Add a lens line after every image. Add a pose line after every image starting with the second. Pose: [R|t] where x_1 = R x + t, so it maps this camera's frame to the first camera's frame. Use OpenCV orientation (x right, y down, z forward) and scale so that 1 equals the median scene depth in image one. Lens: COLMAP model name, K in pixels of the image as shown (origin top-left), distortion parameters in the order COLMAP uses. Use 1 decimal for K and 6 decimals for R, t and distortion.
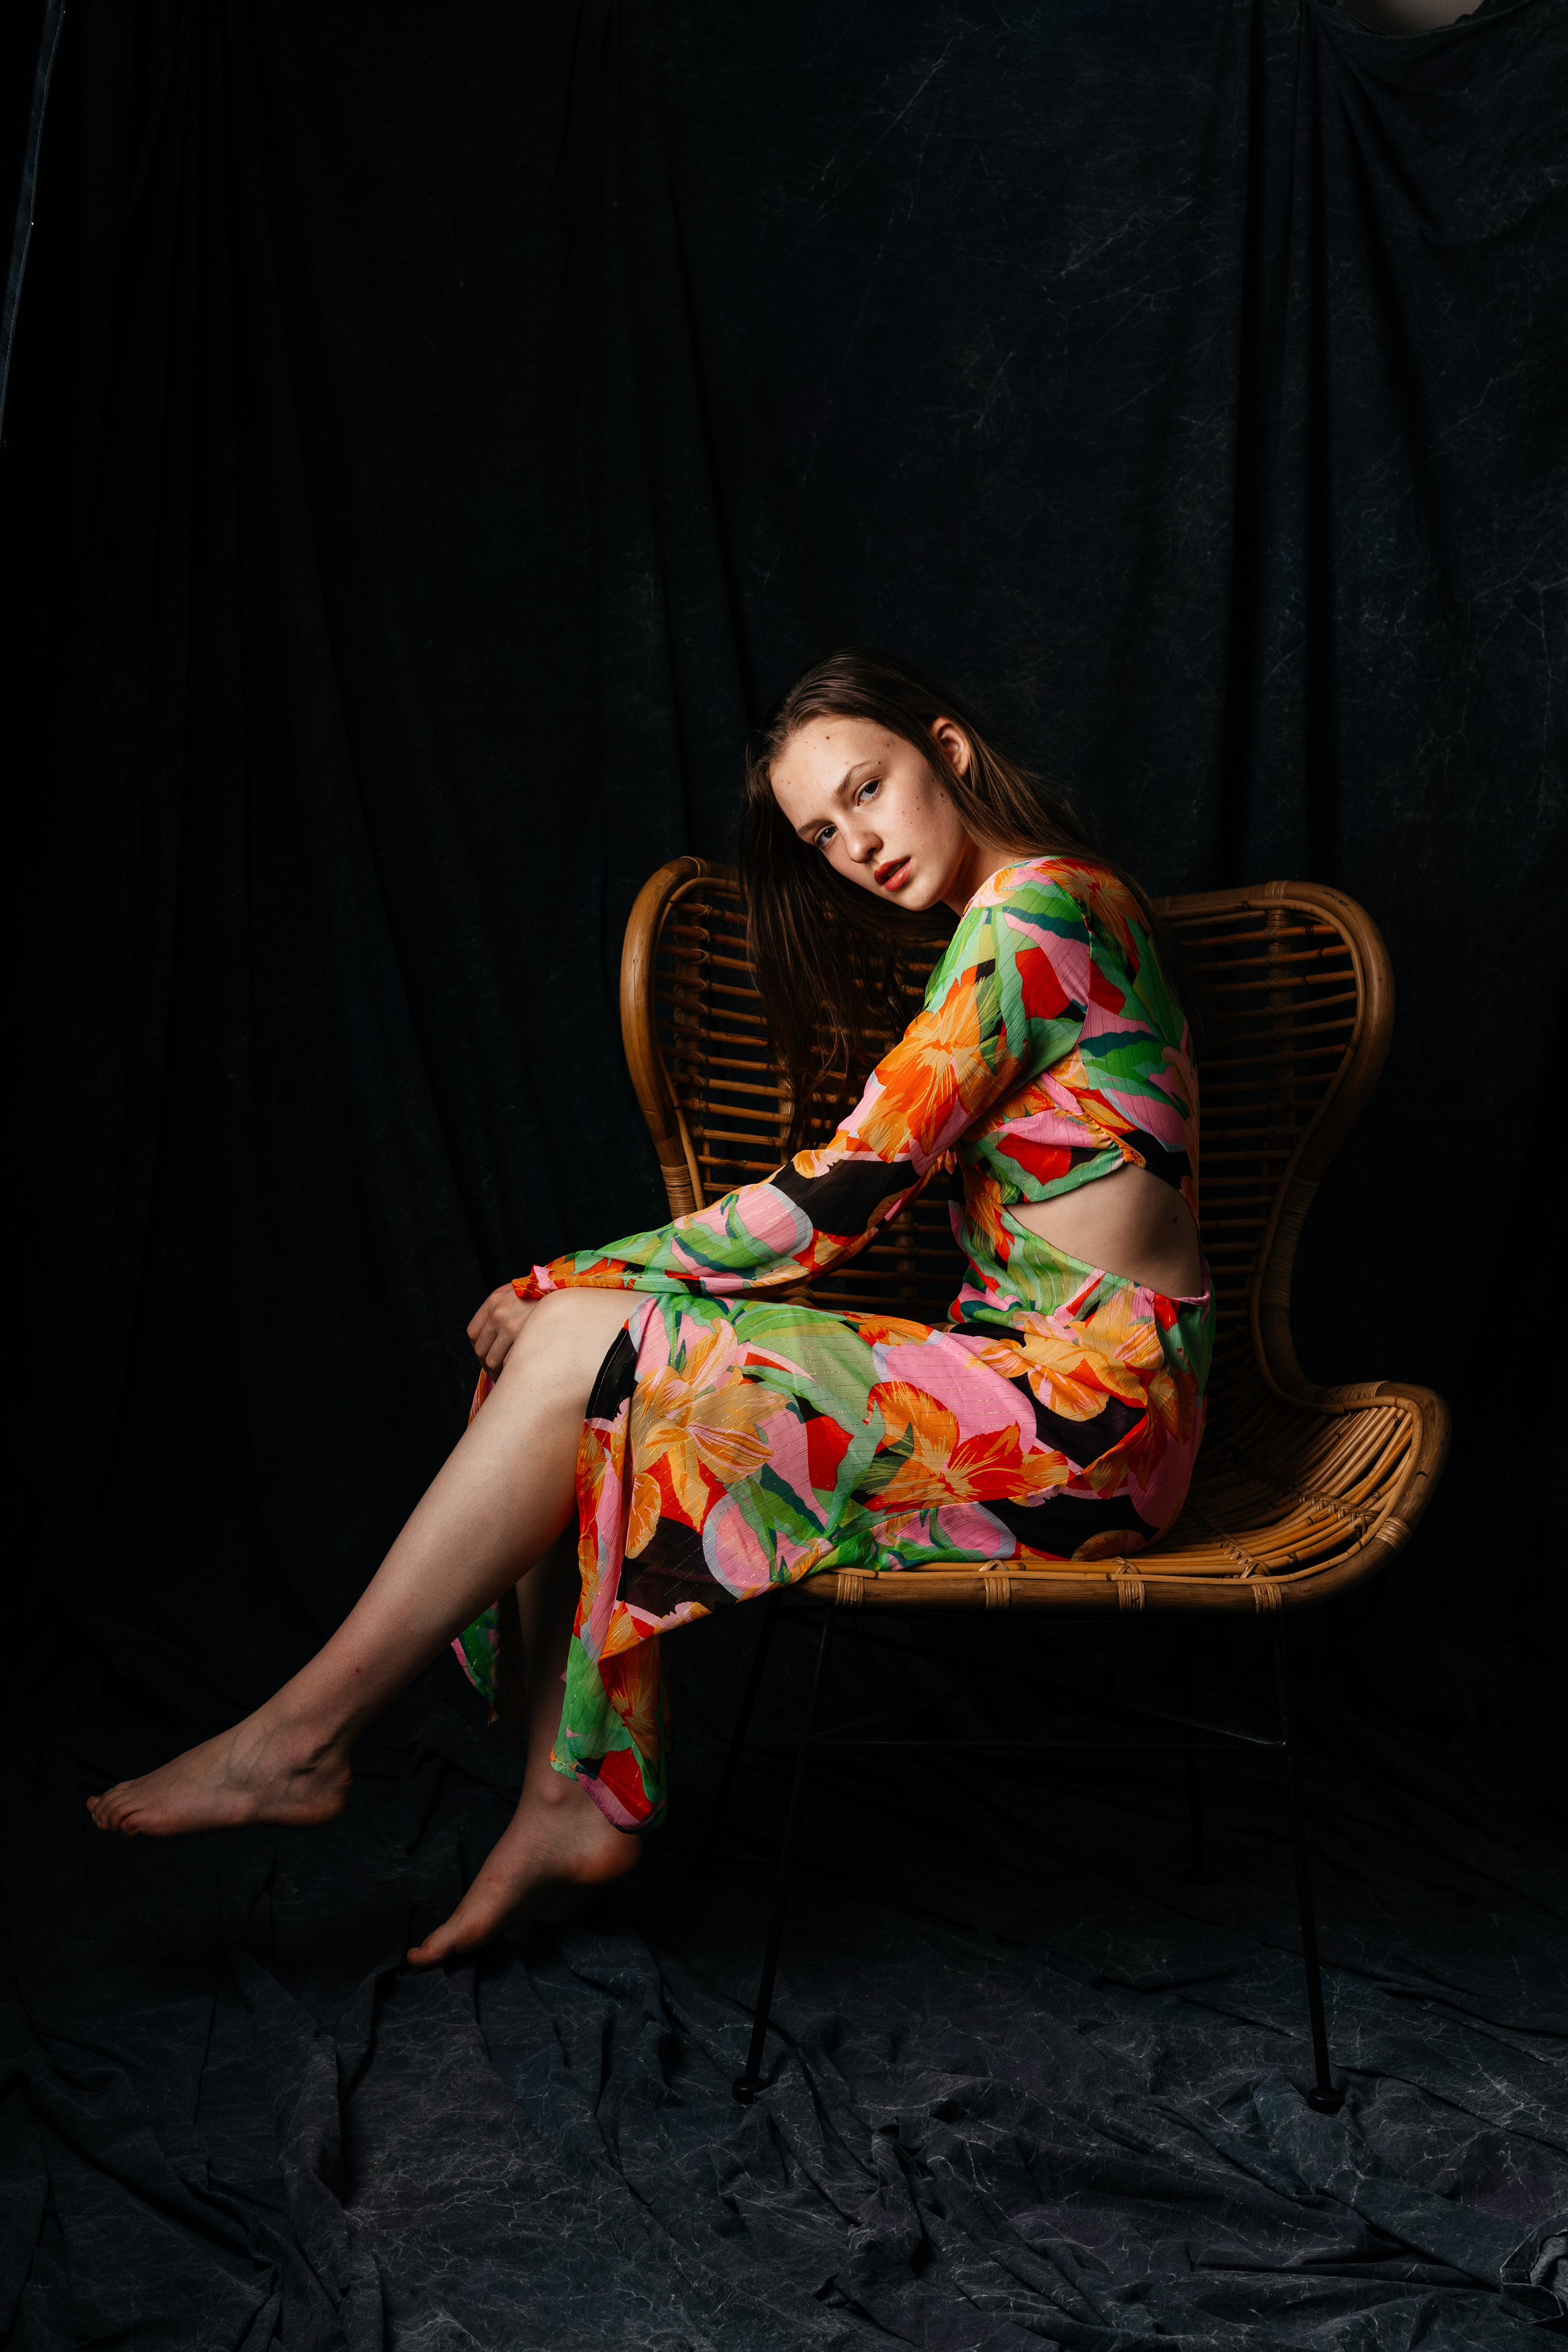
lens RADIAL K [[3613.8, 0, 784.0], [0, 3613.8, 1176.0], [0, 0, 1]] dist [0.016564, -0.130267]
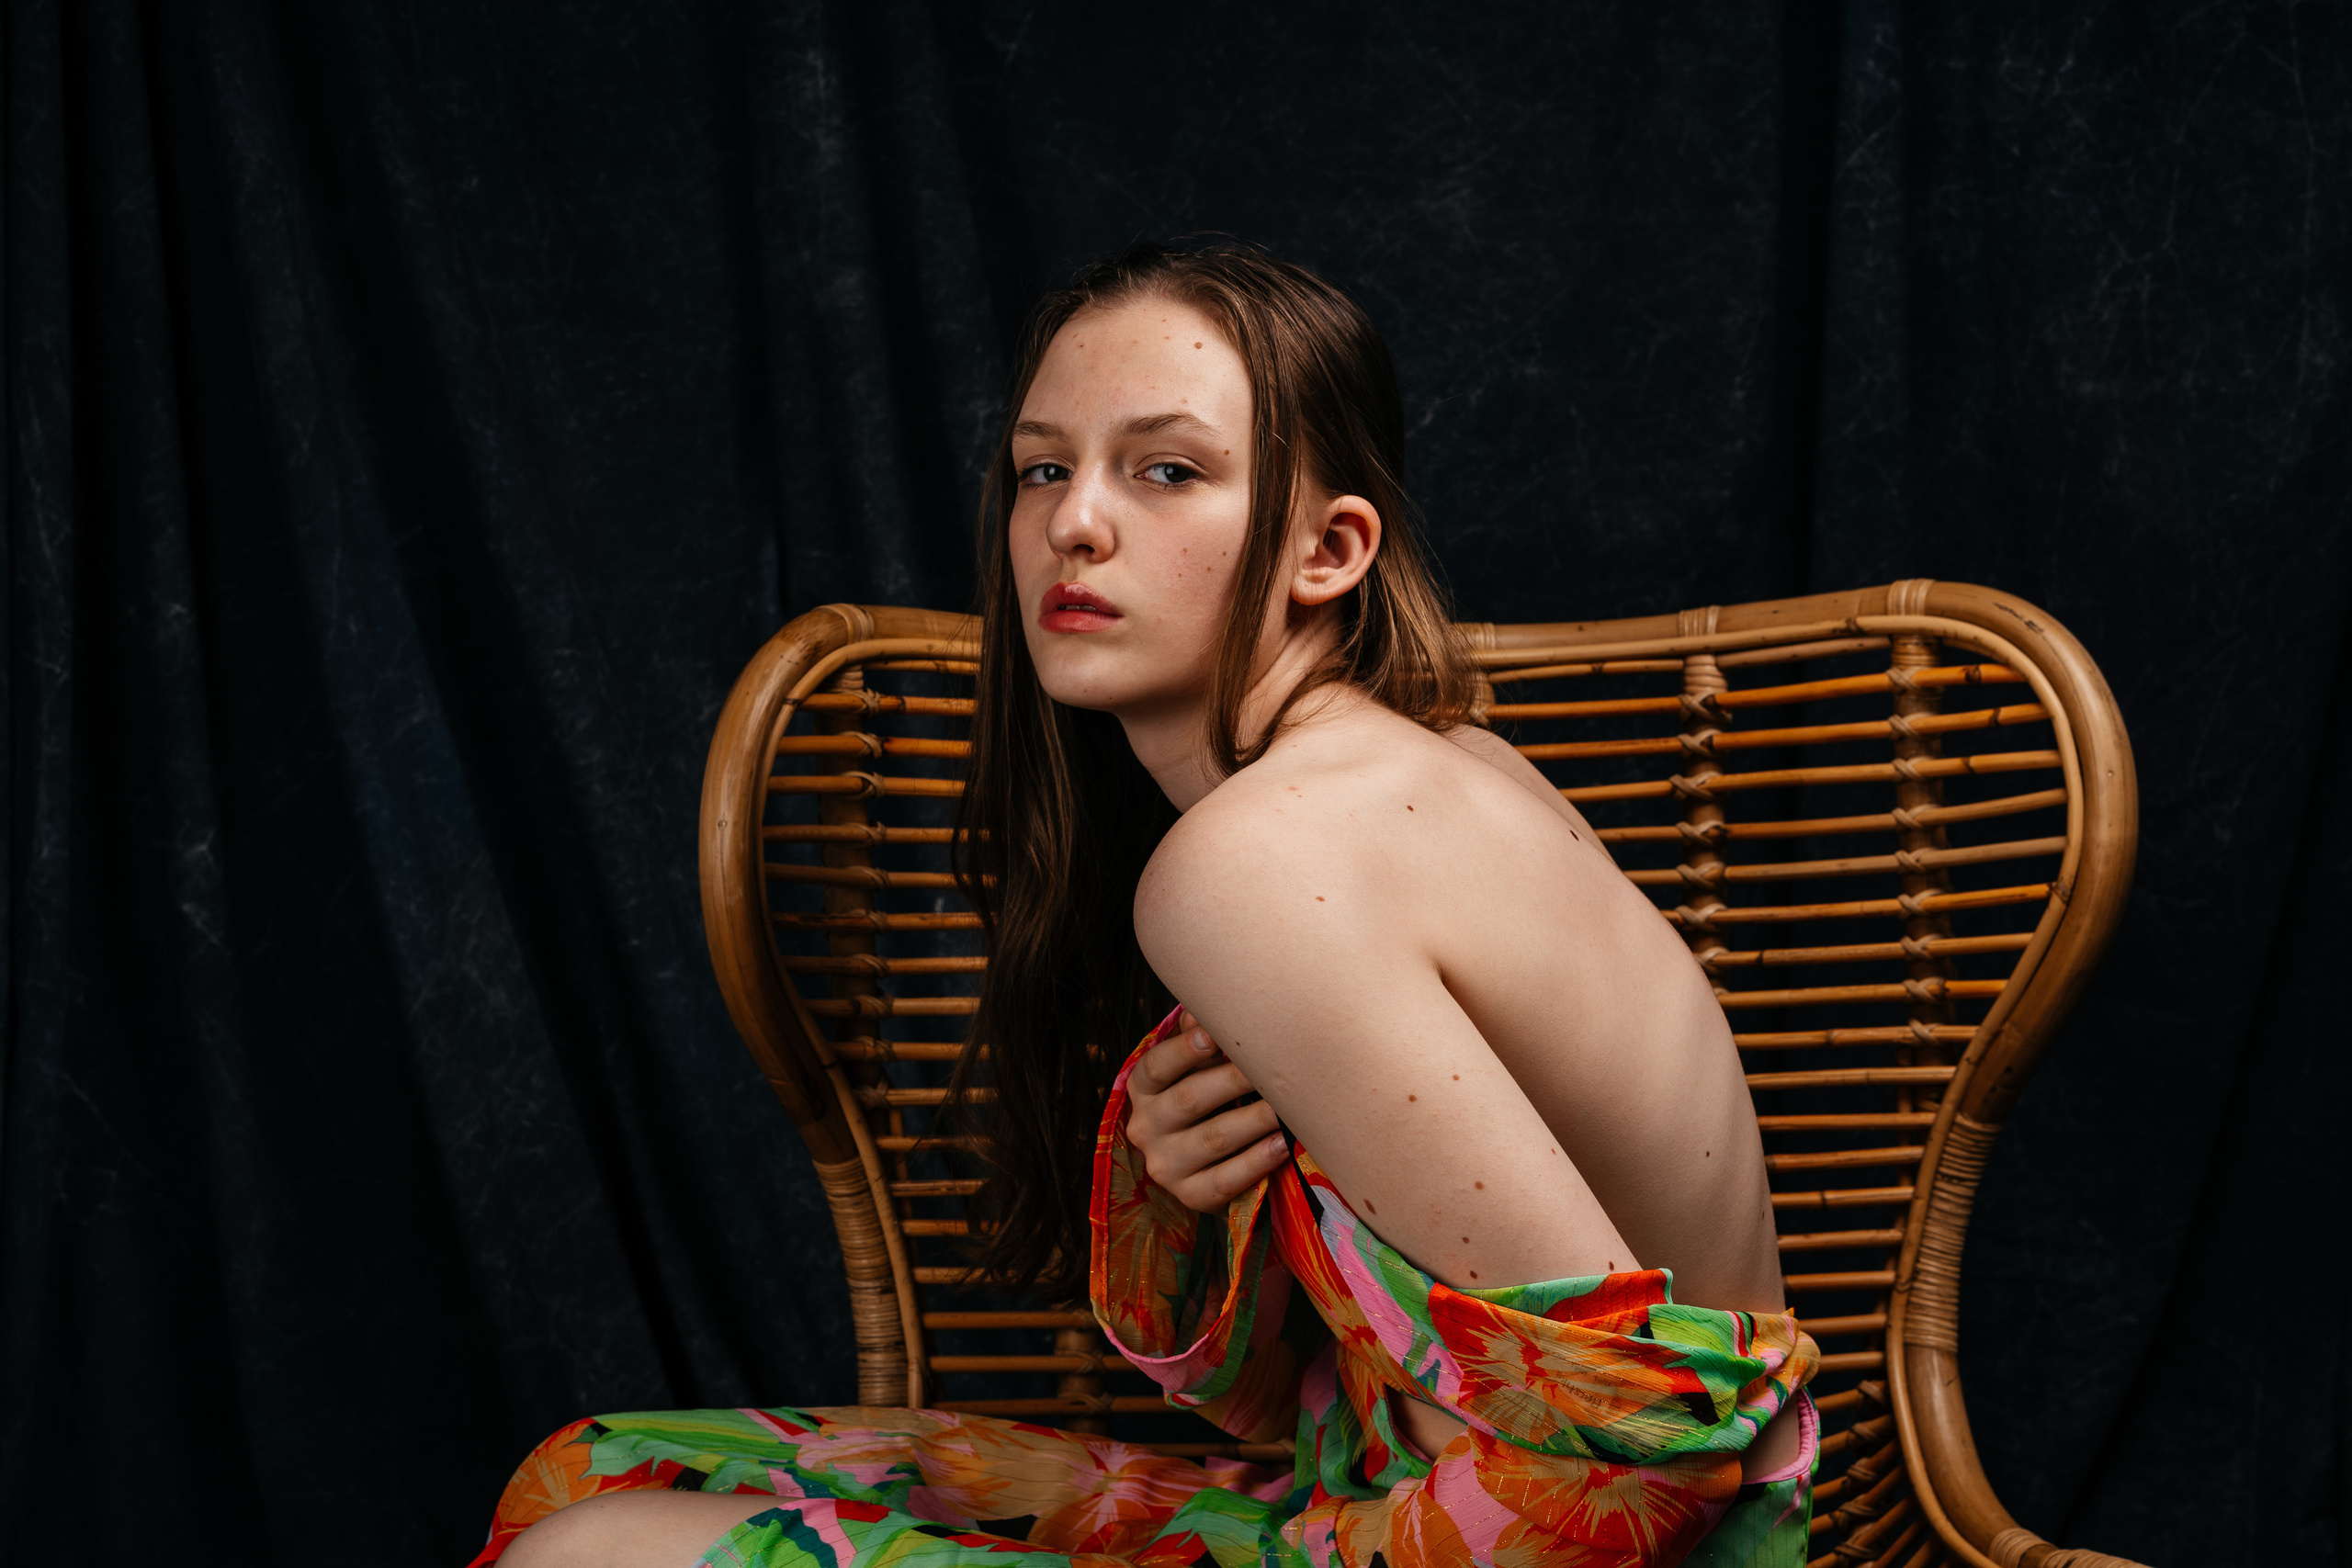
lens RADIAL K [[3623.8, 0, 1238.1], [0, 3623.8, 779.8], [0, 0, 1]] dist [0.013148, -0.080060]
pose [[0.999014, -0.042339, -0.013372, 0.041573], [0.043060, 0.997316, 0.059217, -0.092598], [0.010829, -0.059735, 0.998156, 0.462169]]
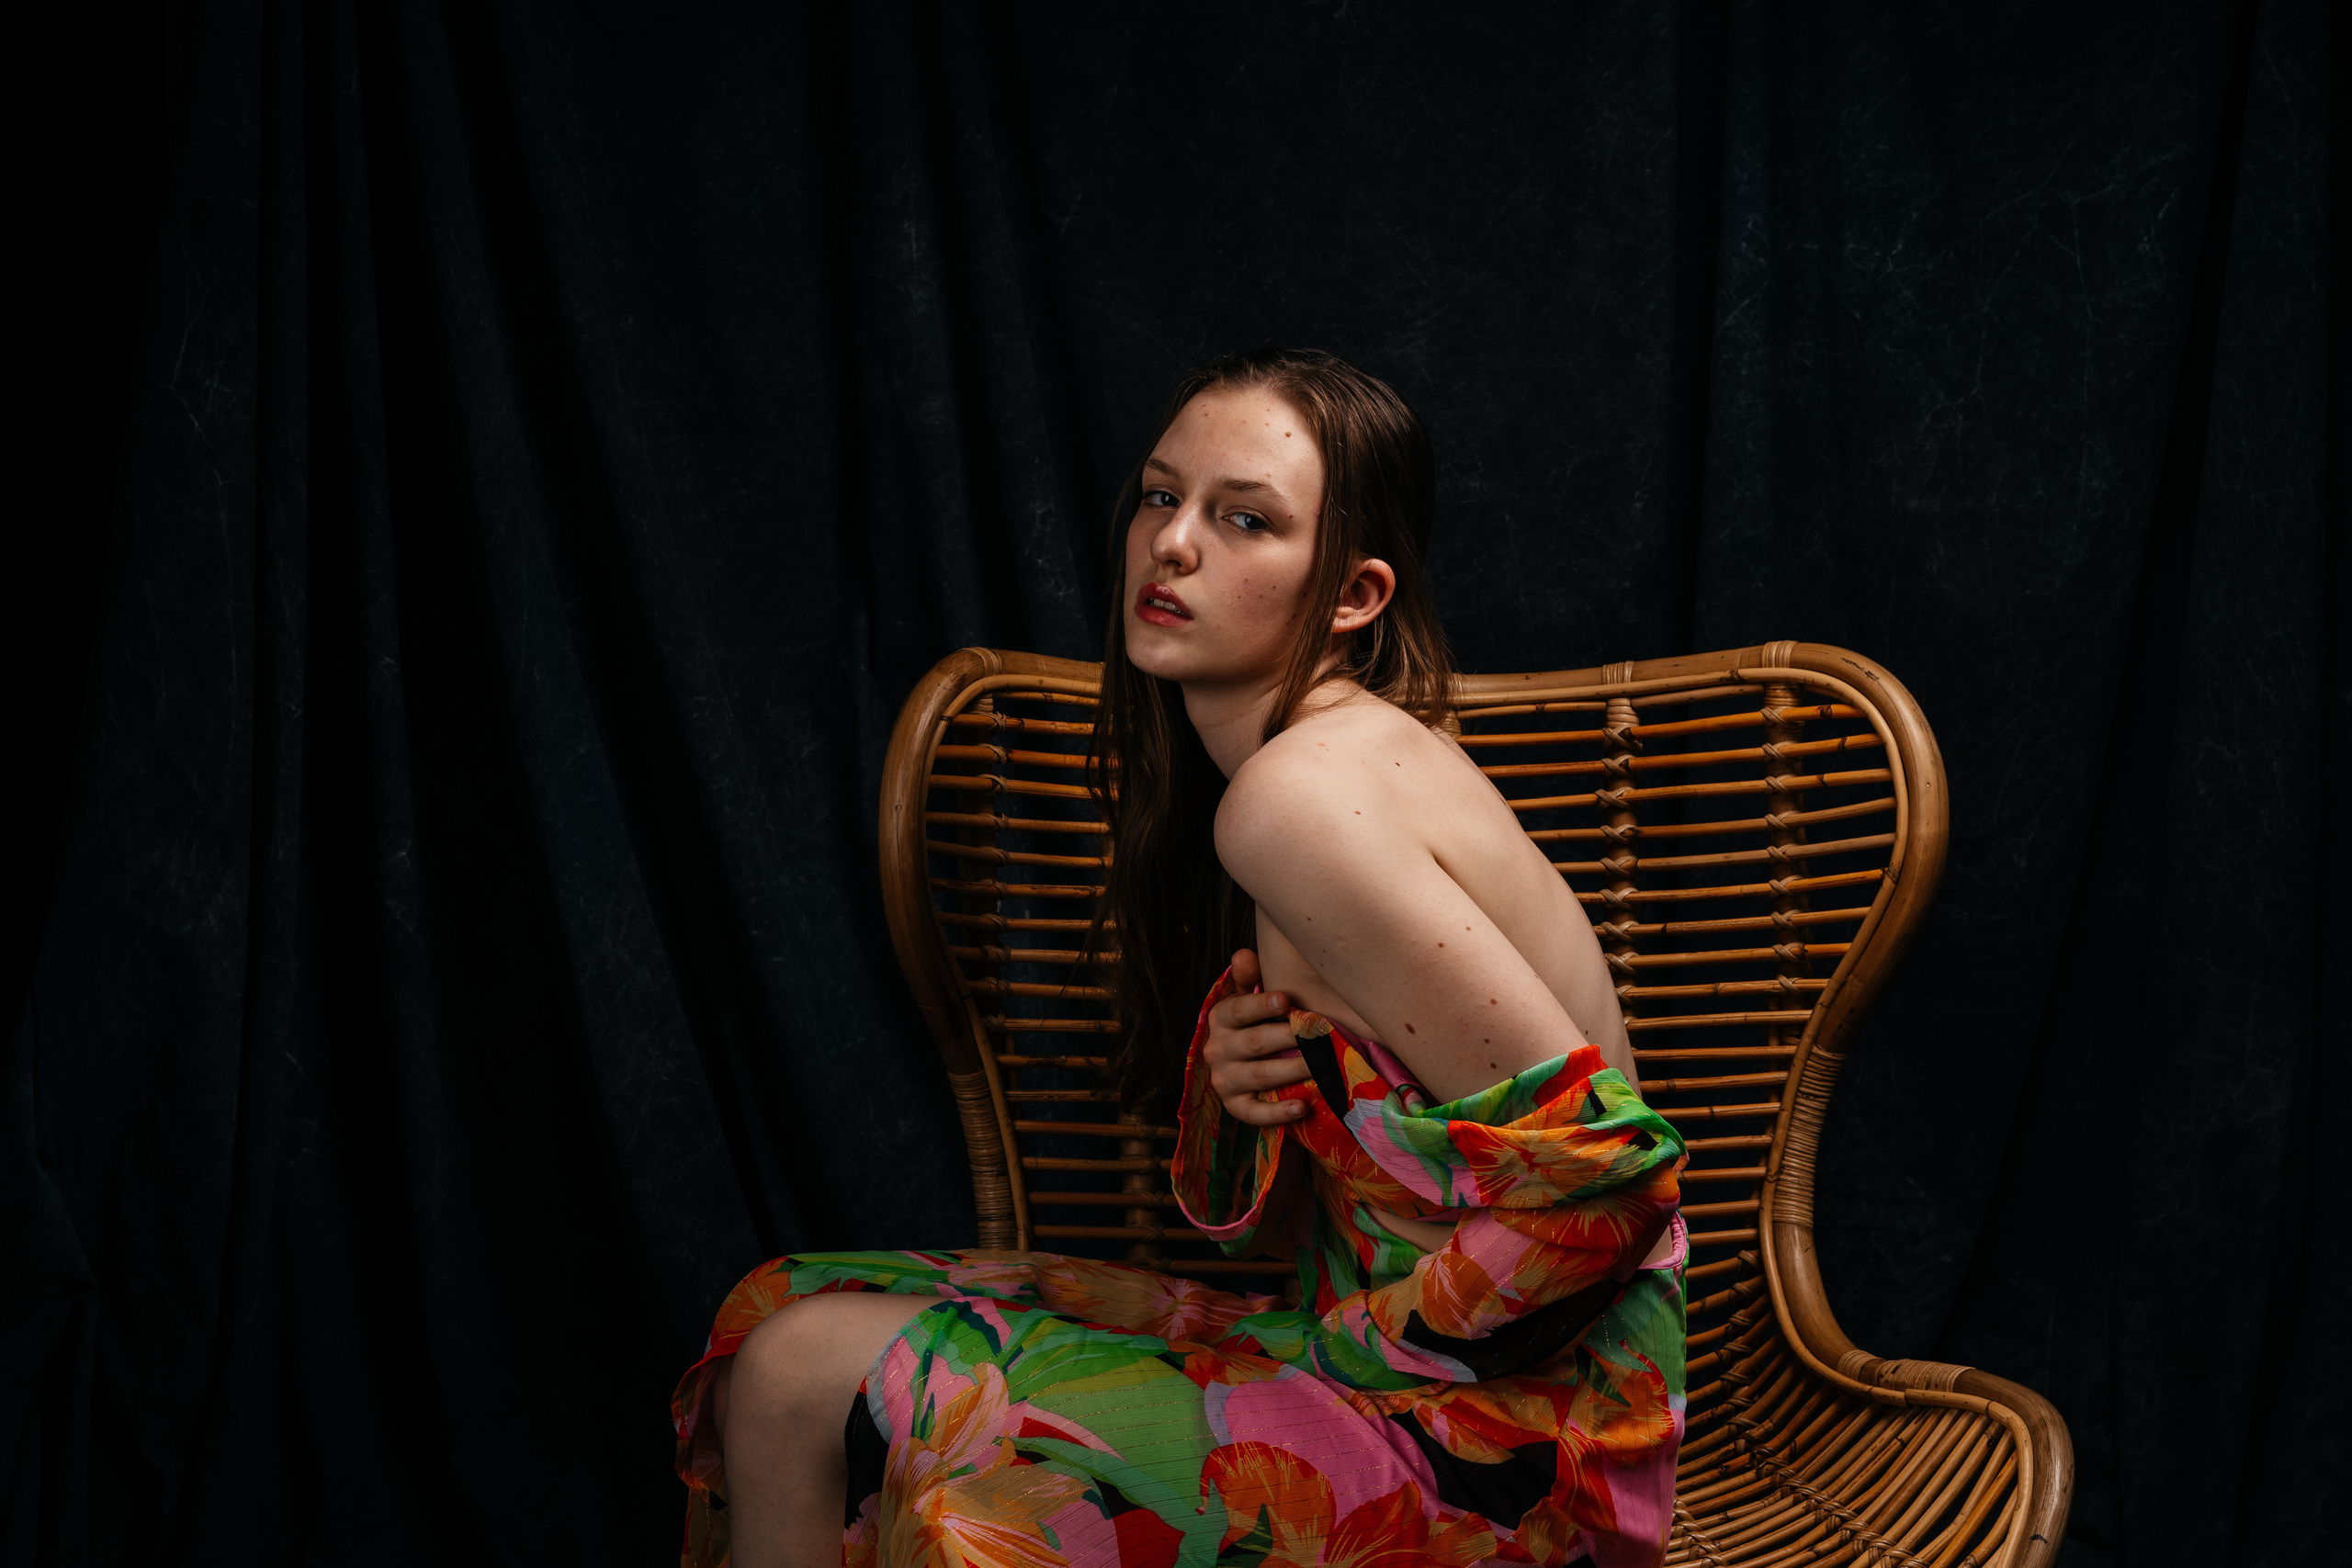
lens RADIAL K [[3613.4, 0, 1260.6], [0, 3613.4, 785.6], [0, 0, 1]] dist [0.016564, -0.130267]
pose [[0.998734, -0.033554, 0.037476, 0.003395], [0.032566, 0.999113, 0.026681, -0.078890], [-0.038339, -0.025426, 0.998941, 0.283717]]
